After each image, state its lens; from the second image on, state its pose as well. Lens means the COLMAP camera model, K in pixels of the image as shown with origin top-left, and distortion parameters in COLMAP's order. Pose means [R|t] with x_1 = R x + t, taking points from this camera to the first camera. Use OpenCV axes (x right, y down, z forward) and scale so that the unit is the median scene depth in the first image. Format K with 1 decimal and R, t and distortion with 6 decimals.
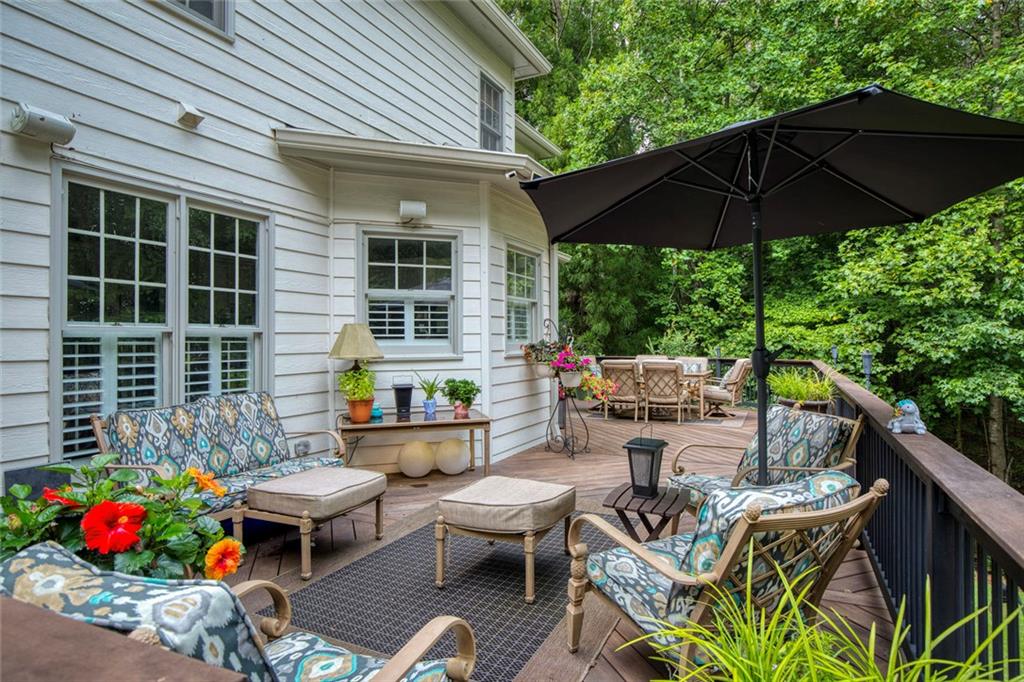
lens RADIAL K [[568.3, 0, 513.0], [0, 568.3, 338.8], [0, 0, 1]] dist [-0.021773, -0.000555]
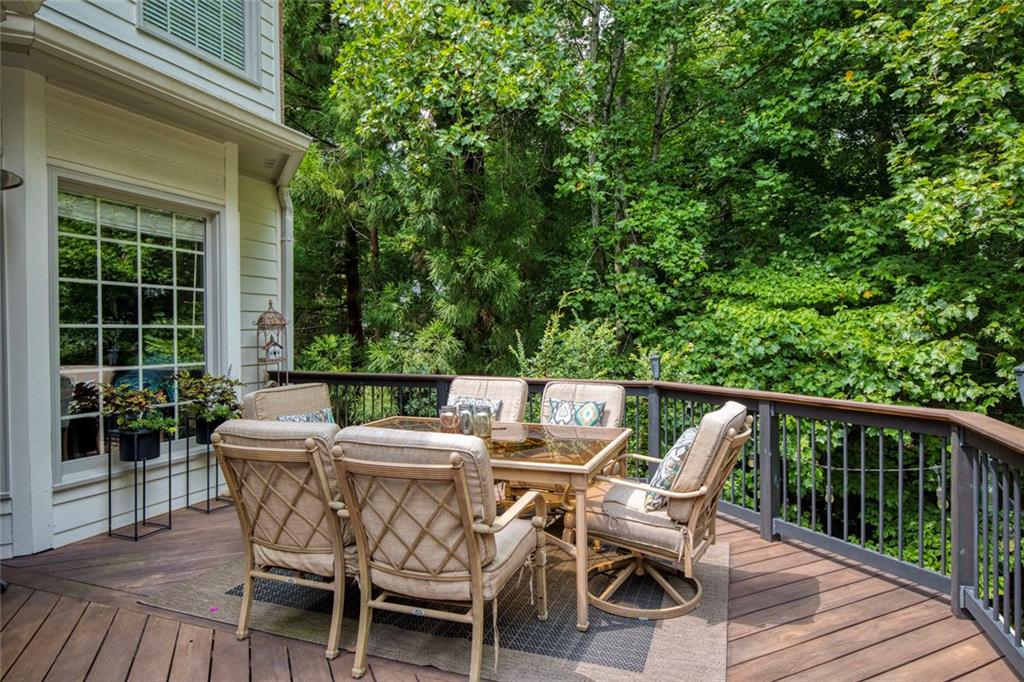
lens RADIAL K [[610.6, 0, 510.8], [0, 610.6, 338.7], [0, 0, 1]] dist [-0.007613, 0.000192]
pose [[0.995999, -0.003392, 0.089303, 0.184797], [0.001987, 0.999873, 0.015815, -0.003954], [-0.089345, -0.015575, 0.995879, 0.479445]]
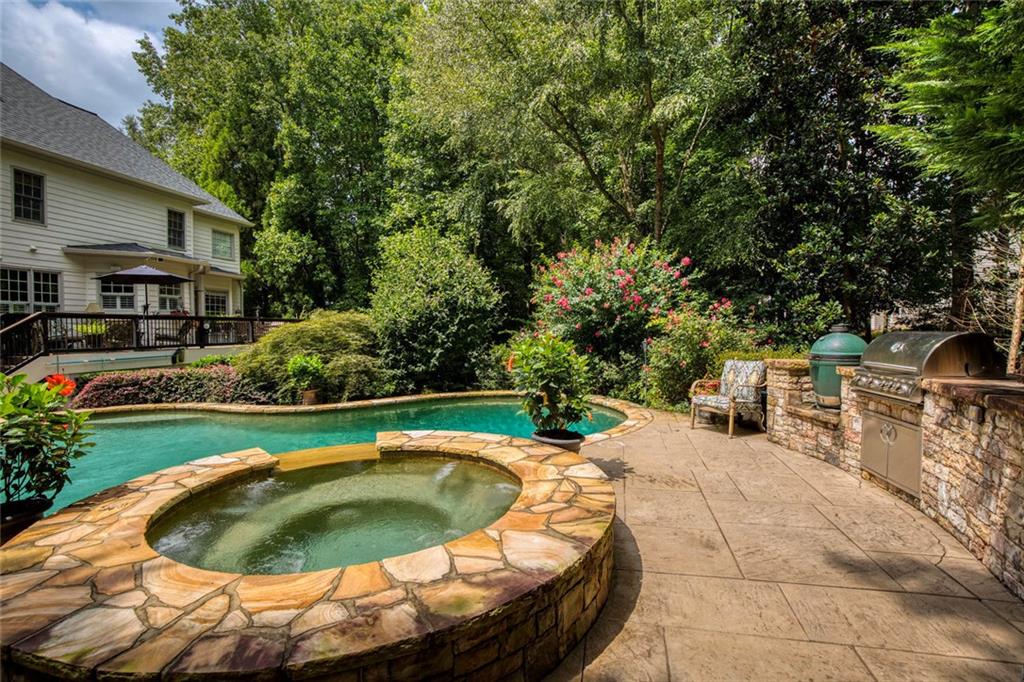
lens RADIAL K [[495.7, 0, 514.7], [0, 495.7, 337.2], [0, 0, 1]] dist [0.002202, 0.001018]
pose [[0.969188, -0.018234, 0.245646, 0.555439], [0.015265, 0.999786, 0.013985, 0.068467], [-0.245848, -0.009804, 0.969259, -0.976083]]
